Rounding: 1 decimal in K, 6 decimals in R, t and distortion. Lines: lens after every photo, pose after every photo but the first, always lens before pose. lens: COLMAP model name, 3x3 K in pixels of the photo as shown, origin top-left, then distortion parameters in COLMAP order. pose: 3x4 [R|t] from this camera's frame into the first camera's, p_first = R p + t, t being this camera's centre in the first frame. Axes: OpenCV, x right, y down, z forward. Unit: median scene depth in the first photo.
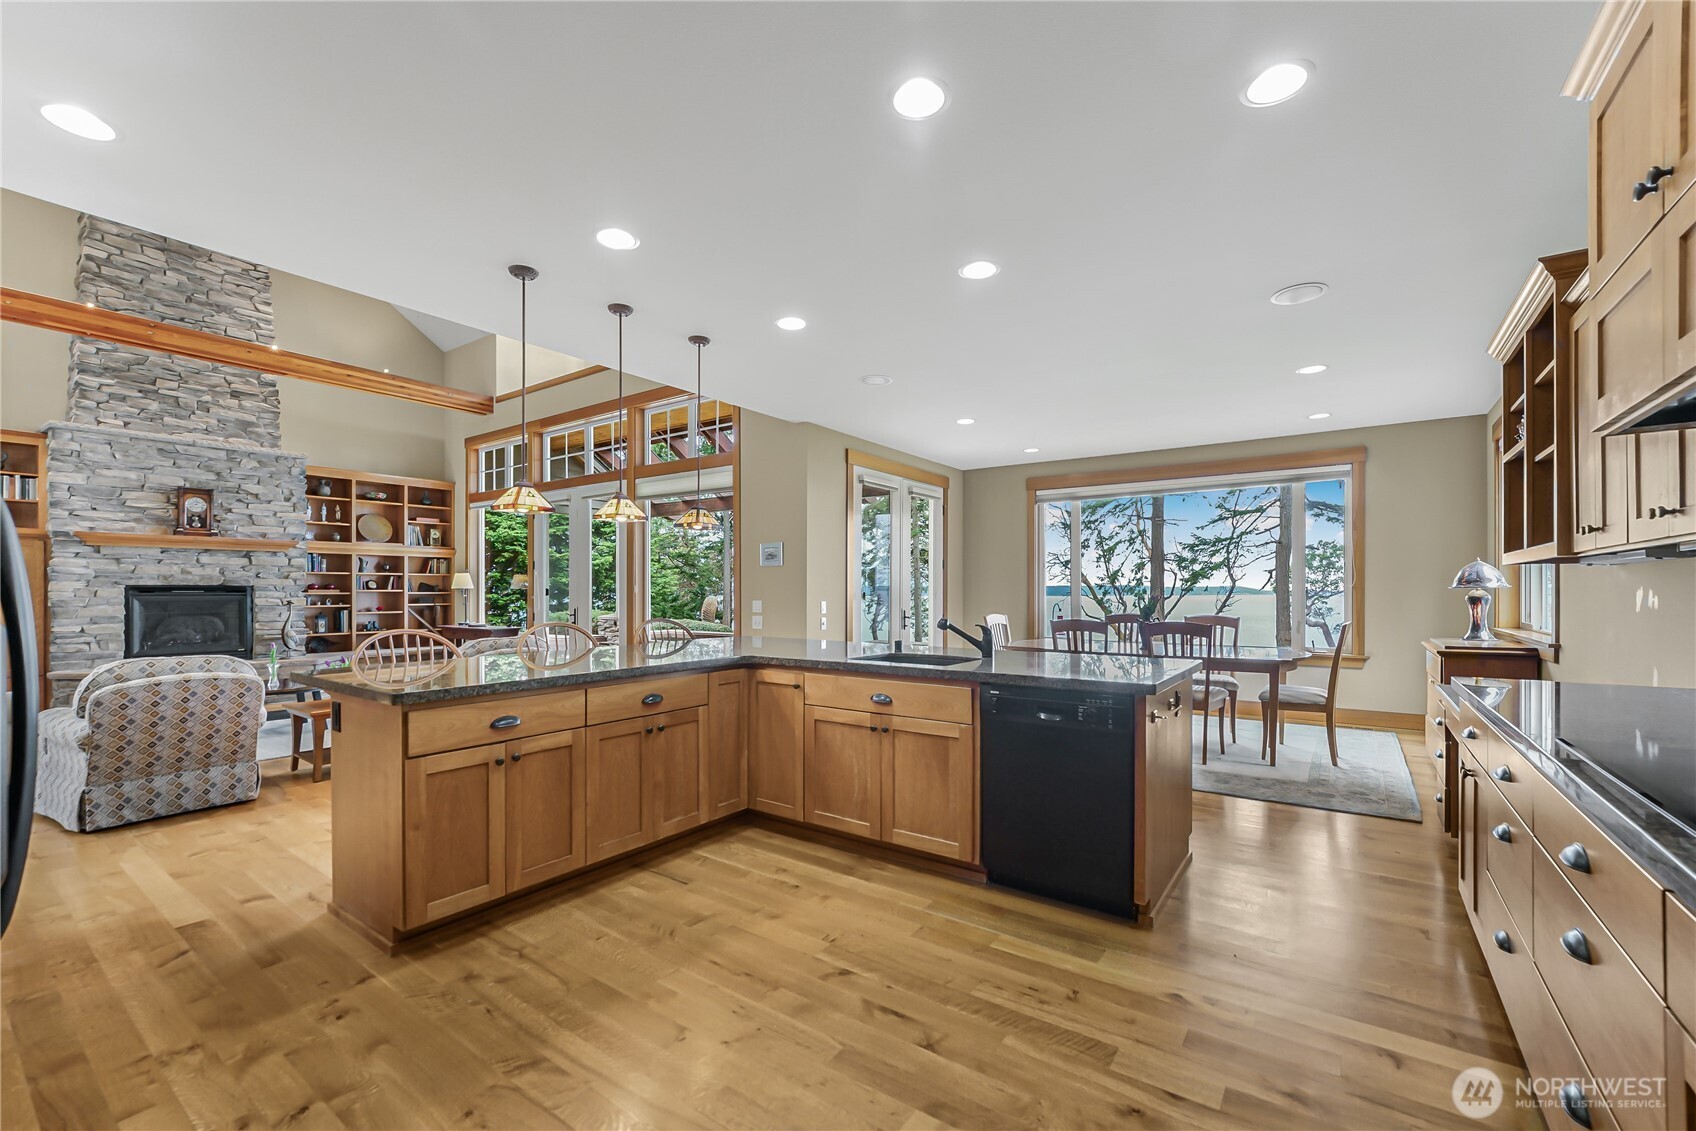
lens RADIAL K [[686.4, 0, 839.4], [0, 686.4, 589.3], [0, 0, 1]] dist [-0.000273, 0.000404]
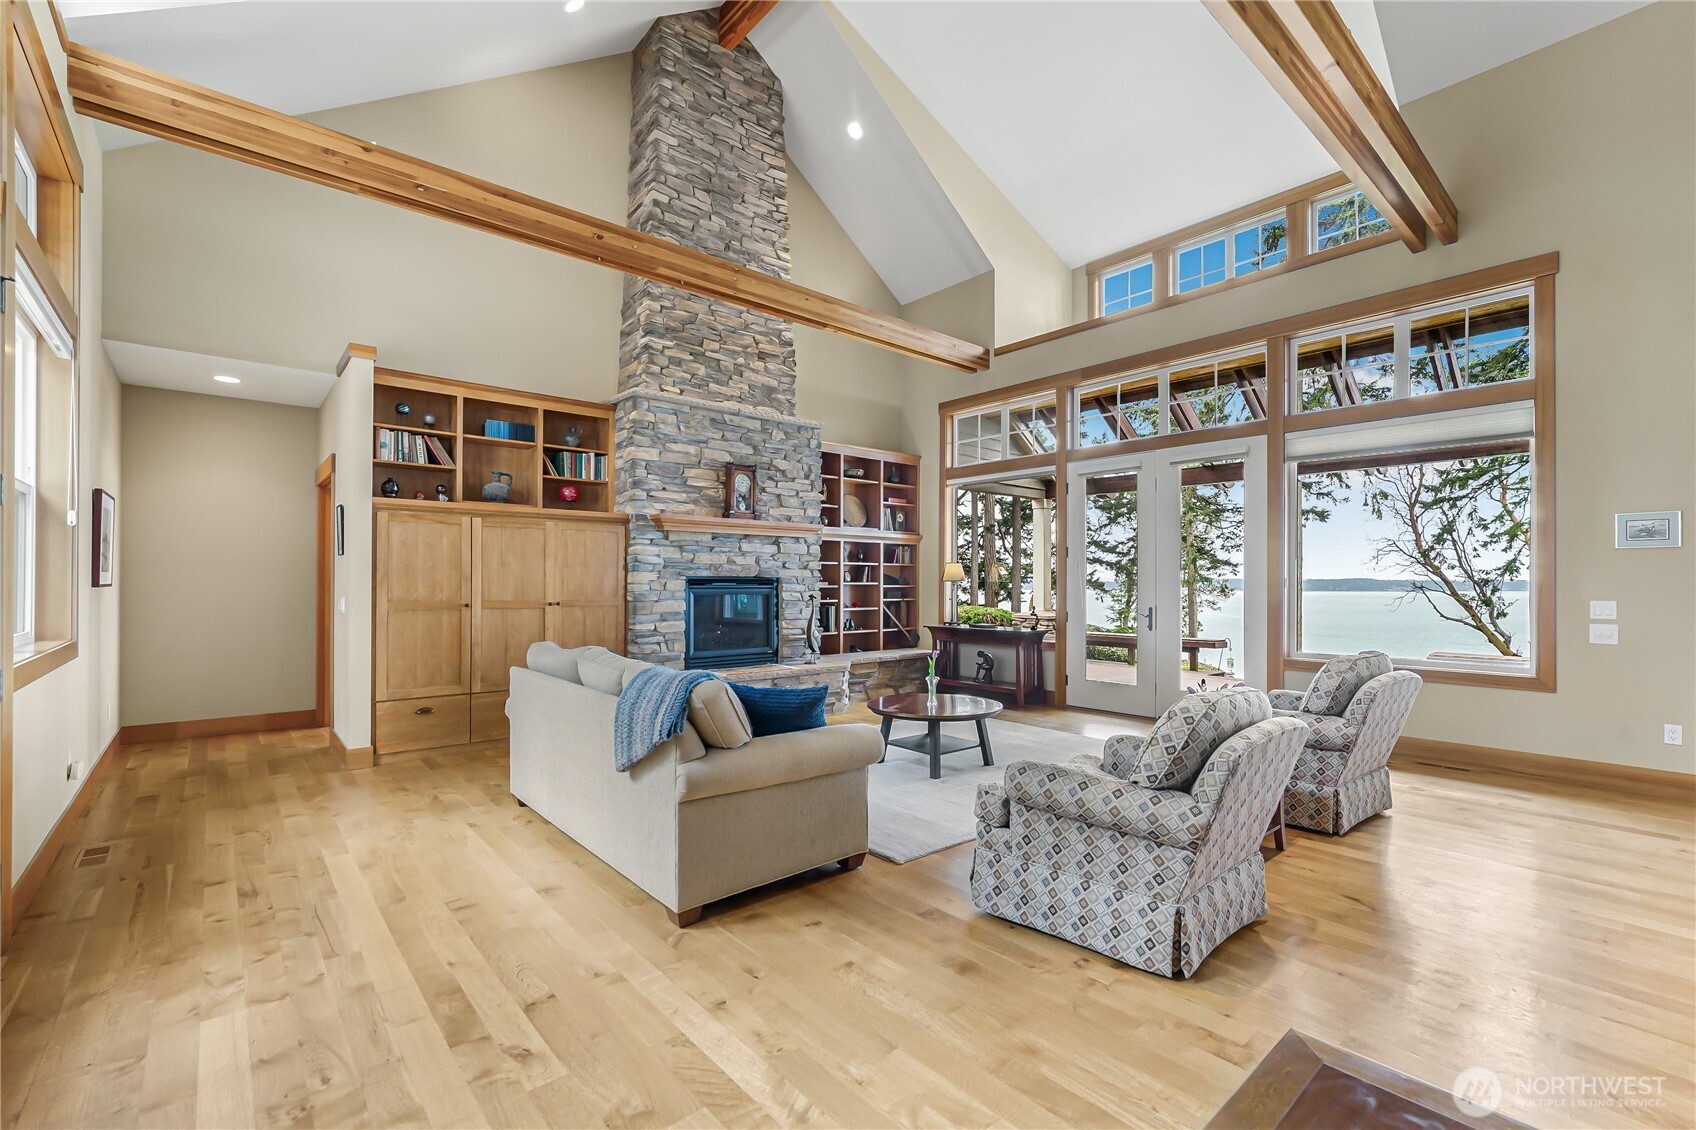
lens RADIAL K [[730.7, 0, 856.7], [0, 730.7, 577.7], [0, 0, 1]] dist [0.002890, 0.000060]
pose [[0.974935, 0.001560, -0.222484, -0.556500], [-0.003025, 0.999976, -0.006246, 0.000405], [0.222469, 0.006762, 0.974916, 0.132074]]
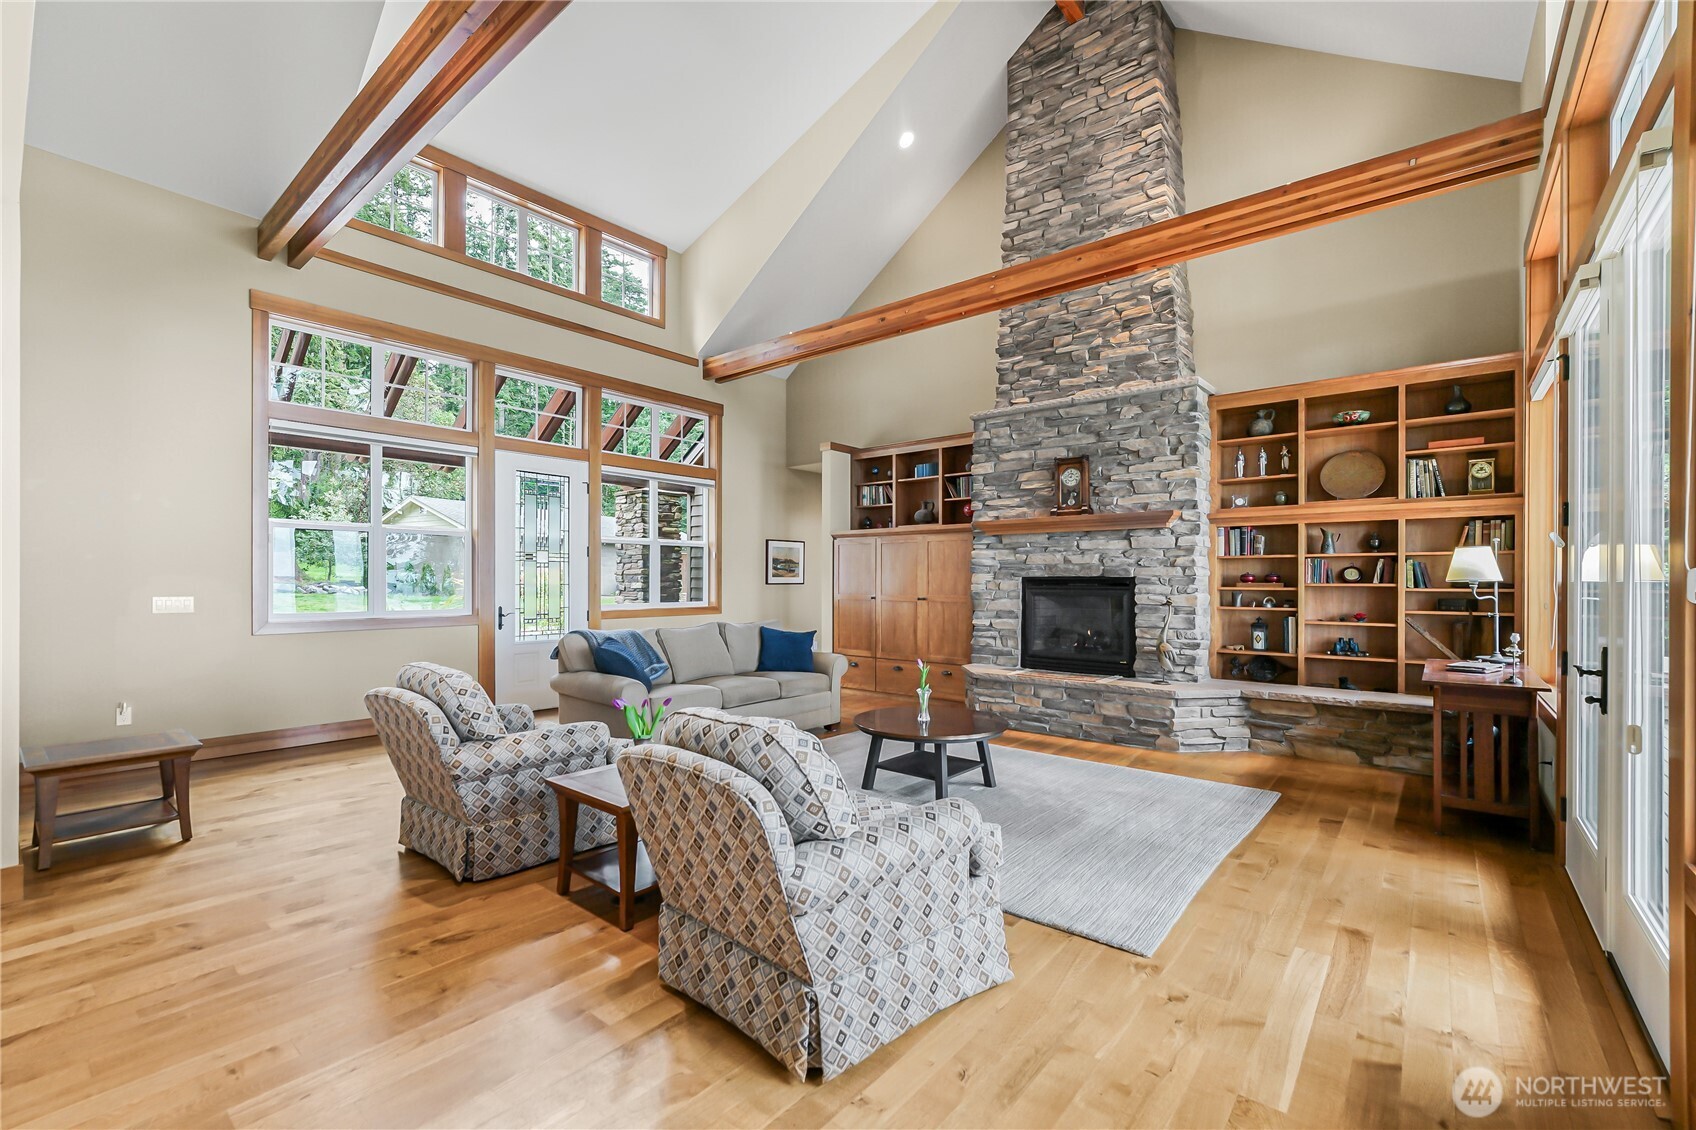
lens RADIAL K [[710.1, 0, 855.0], [0, 710.1, 578.8], [0, 0, 1]] dist [-0.000615, 0.000007]
pose [[-0.054867, -0.001921, -0.998492, -0.082378], [-0.002555, 0.999995, -0.001784, -0.001383], [0.998490, 0.002453, -0.054872, 0.742099]]
